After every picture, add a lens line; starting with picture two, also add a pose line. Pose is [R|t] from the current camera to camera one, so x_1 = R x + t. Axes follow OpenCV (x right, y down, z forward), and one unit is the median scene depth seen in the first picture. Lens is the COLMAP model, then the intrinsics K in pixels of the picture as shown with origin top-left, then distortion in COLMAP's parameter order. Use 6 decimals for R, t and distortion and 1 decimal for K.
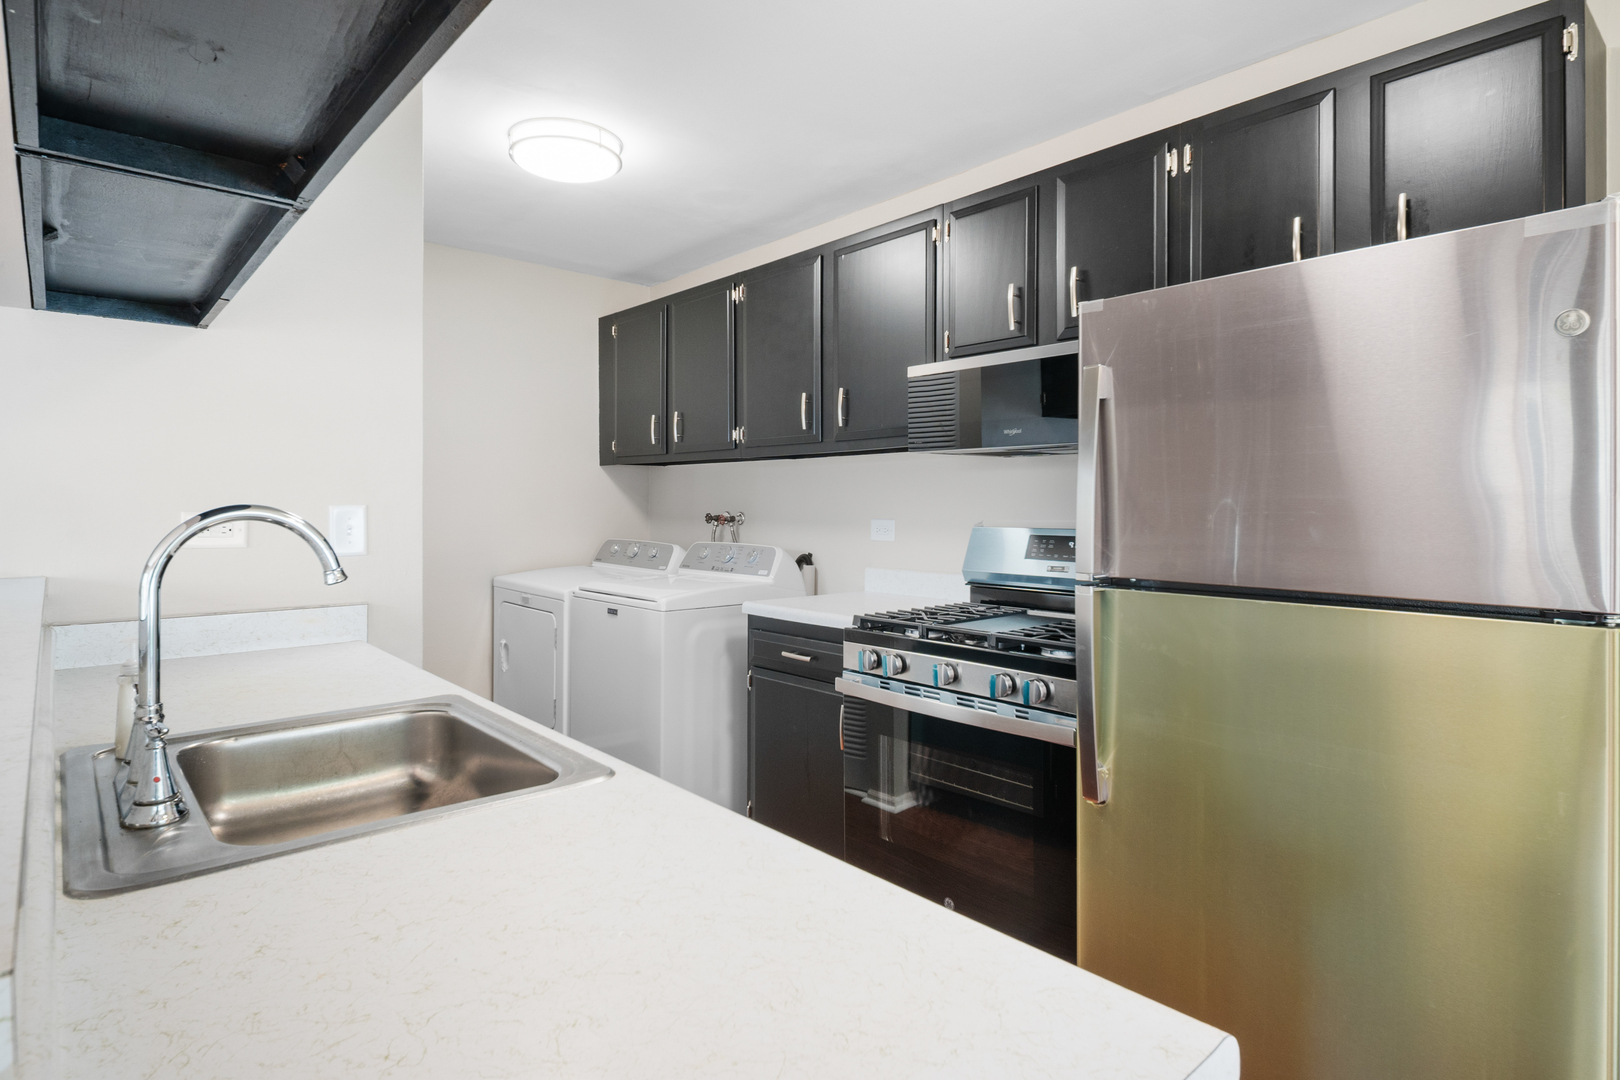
lens RADIAL K [[864.0, 0, 800.0], [0, 864.0, 519.0], [0, 0, 1]] dist [0.018104, -0.000018]
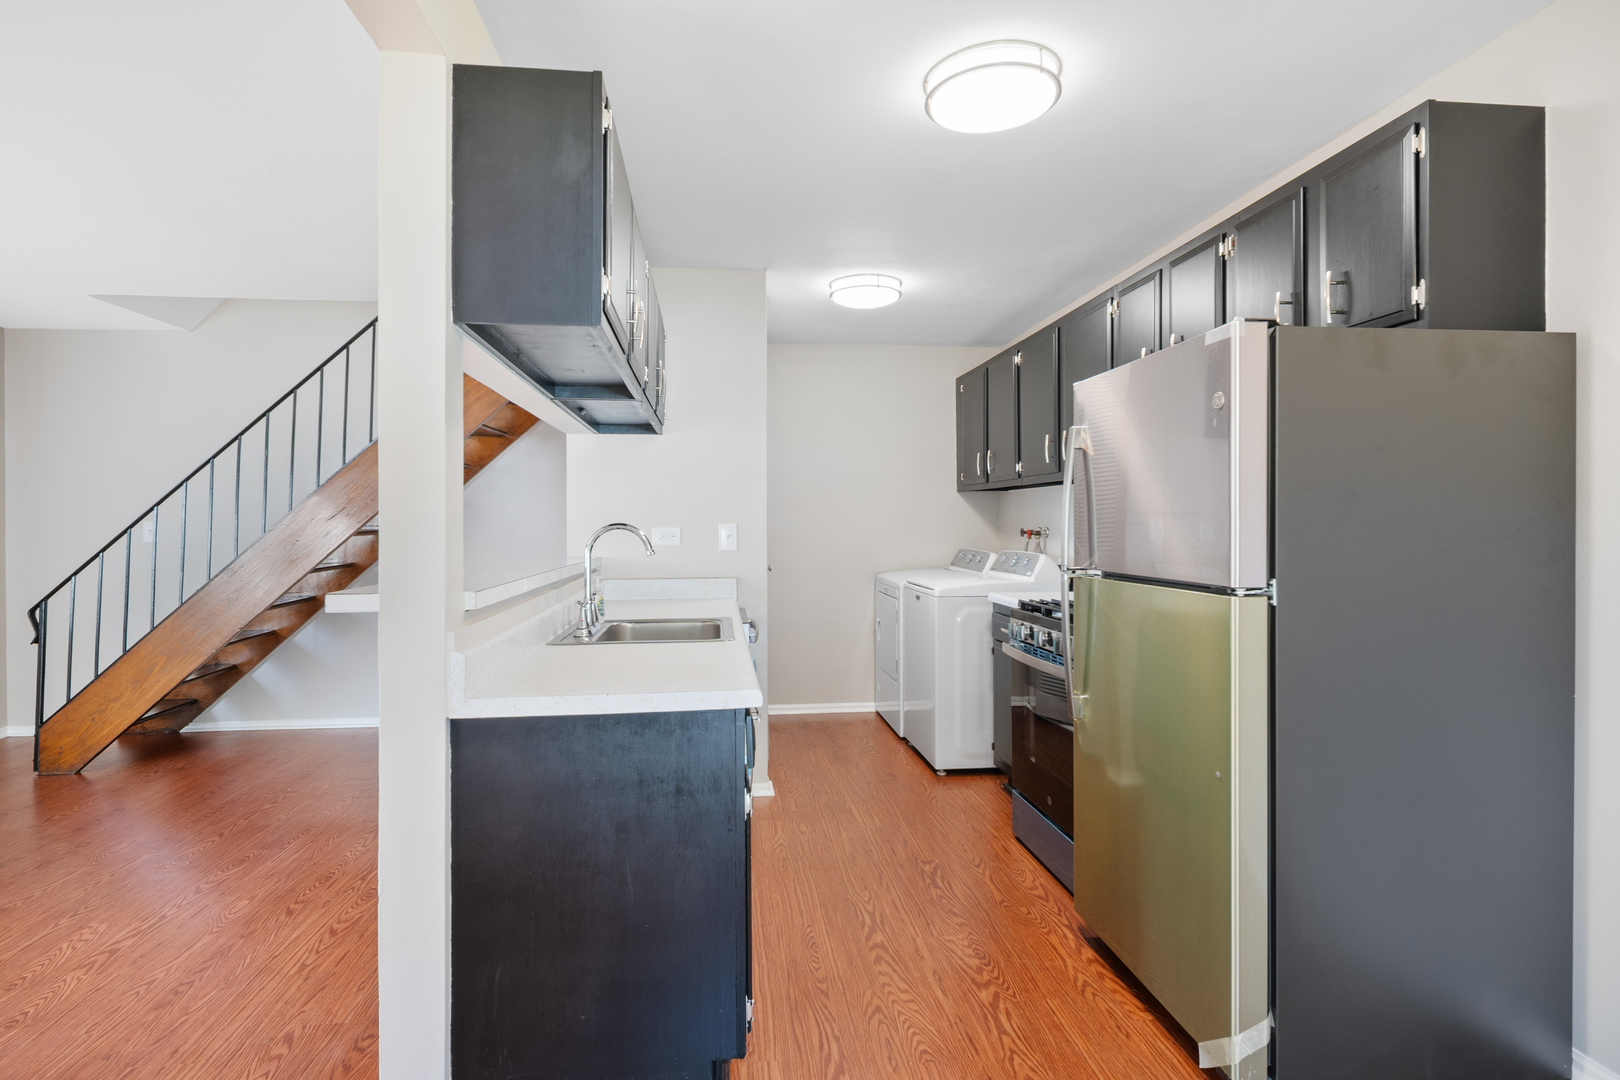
lens RADIAL K [[864.0, 0, 800.0], [0, 864.0, 519.0], [0, 0, 1]] dist [0.018104, -0.000018]
pose [[0.811405, -0.005859, -0.584456, 0.417796], [-0.007495, 0.999763, -0.020427, 0.008754], [0.584437, 0.020955, 0.811168, -0.233546]]
